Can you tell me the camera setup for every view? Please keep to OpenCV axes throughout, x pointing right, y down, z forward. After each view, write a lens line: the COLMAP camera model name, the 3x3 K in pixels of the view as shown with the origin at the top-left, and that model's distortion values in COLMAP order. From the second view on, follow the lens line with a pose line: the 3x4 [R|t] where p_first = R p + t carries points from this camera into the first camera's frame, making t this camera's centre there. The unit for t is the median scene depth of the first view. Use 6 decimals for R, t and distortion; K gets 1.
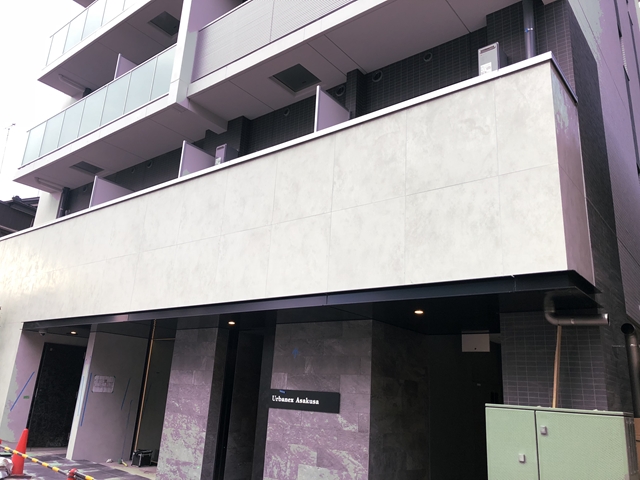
lens RADIAL K [[522.1, 0, 307.1], [0, 522.1, 233.0], [0, 0, 1]] dist [0.037360, -0.068102]
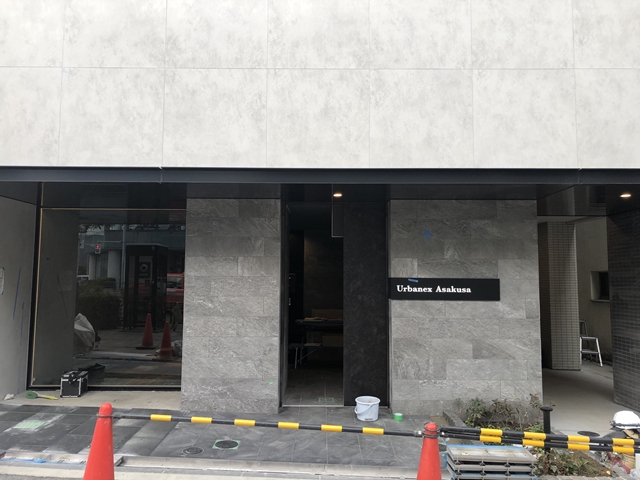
lens RADIAL K [[529.9, 0, 312.6], [0, 529.9, 230.9], [0, 0, 1]] dist [0.040670, -0.061535]
pose [[0.777799, -0.001885, 0.628510, -0.708509], [-0.150066, 0.970516, 0.188622, 0.096174], [-0.610335, -0.241029, 0.754584, 0.497270]]
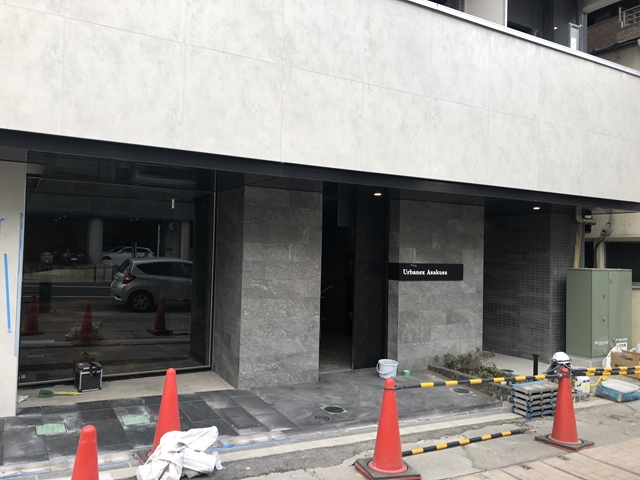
lens RADIAL K [[529.9, 0, 312.6], [0, 529.9, 230.9], [0, 0, 1]] dist [0.040670, -0.061535]
pose [[0.355086, -0.022686, 0.934558, -1.116676], [-0.287629, 0.948559, 0.132311, 0.160933], [-0.889485, -0.315787, 0.330295, 0.871824]]
